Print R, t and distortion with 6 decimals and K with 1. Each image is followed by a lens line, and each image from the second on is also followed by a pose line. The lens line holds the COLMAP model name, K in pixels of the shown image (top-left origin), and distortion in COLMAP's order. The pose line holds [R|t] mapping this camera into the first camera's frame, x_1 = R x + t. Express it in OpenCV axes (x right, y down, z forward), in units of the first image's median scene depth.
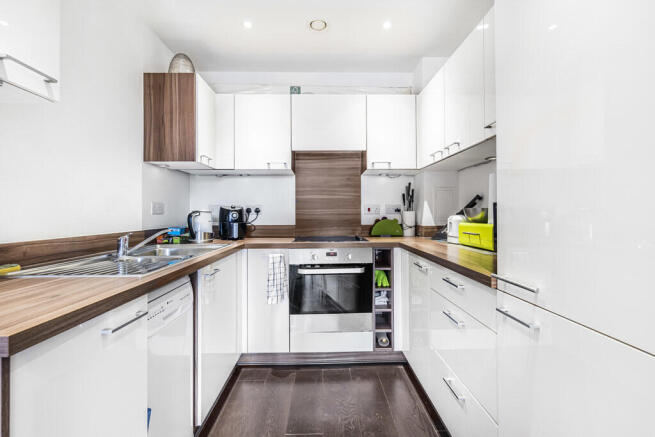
lens RADIAL K [[292.1, 0, 328.3], [0, 292.1, 214.7], [0, 0, 1]] dist [-0.003581, -0.000204]
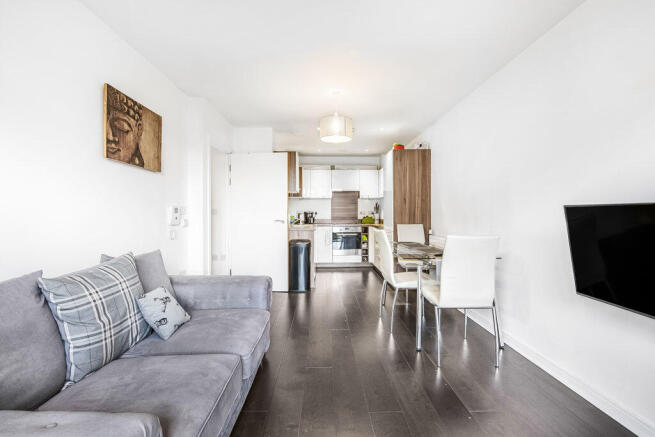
lens RADIAL K [[292.1, 0, 327.7], [0, 292.1, 218.3], [0, 0, 1]] dist [-0.003581, -0.000204]
pose [[0.999972, 0.002750, -0.006912, -0.140692], [-0.002735, 0.999994, 0.002158, 0.026185], [0.006918, -0.002139, 0.999974, -1.643362]]
